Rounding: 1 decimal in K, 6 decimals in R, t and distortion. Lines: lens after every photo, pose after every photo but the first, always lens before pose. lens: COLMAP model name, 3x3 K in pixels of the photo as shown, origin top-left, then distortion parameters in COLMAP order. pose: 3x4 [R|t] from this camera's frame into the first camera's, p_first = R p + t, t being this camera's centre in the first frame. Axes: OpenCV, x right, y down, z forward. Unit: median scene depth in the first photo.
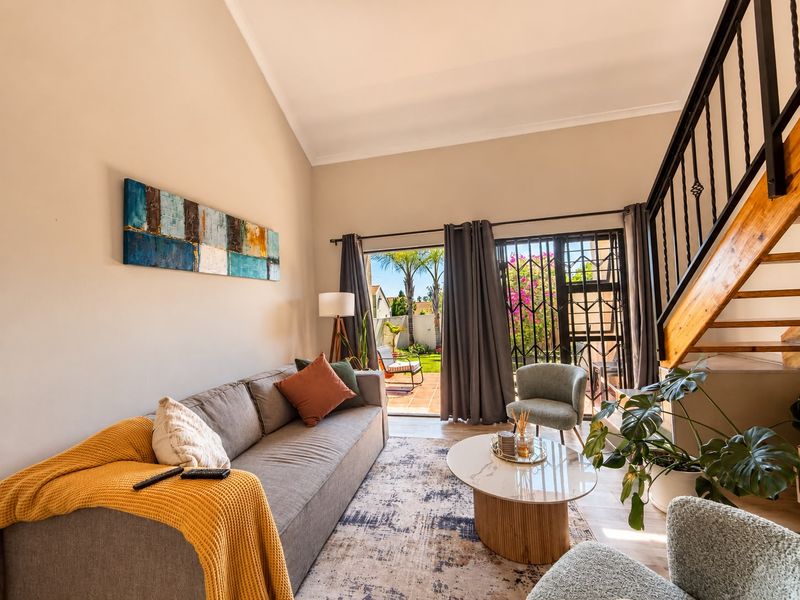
lens RADIAL K [[314.9, 0, 403.1], [0, 314.9, 298.6], [0, 0, 1]] dist [0.006991, -0.000863]
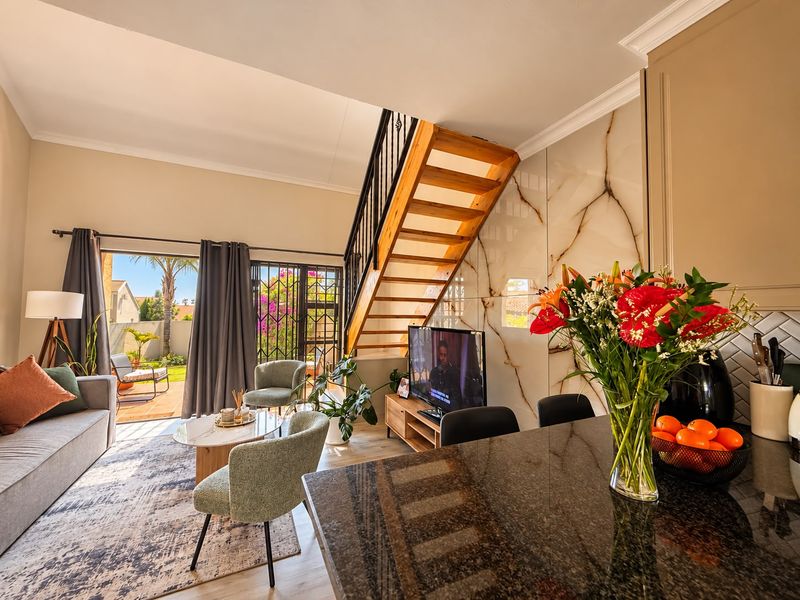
lens RADIAL K [[314.9, 0, 391.0], [0, 314.9, 297.9], [0, 0, 1]] dist [0.006991, -0.000863]
pose [[0.806927, 0.082588, 0.584848, 0.031671], [-0.064978, 0.996579, -0.051079, -0.018207], [-0.587066, 0.003215, 0.809533, -0.307861]]
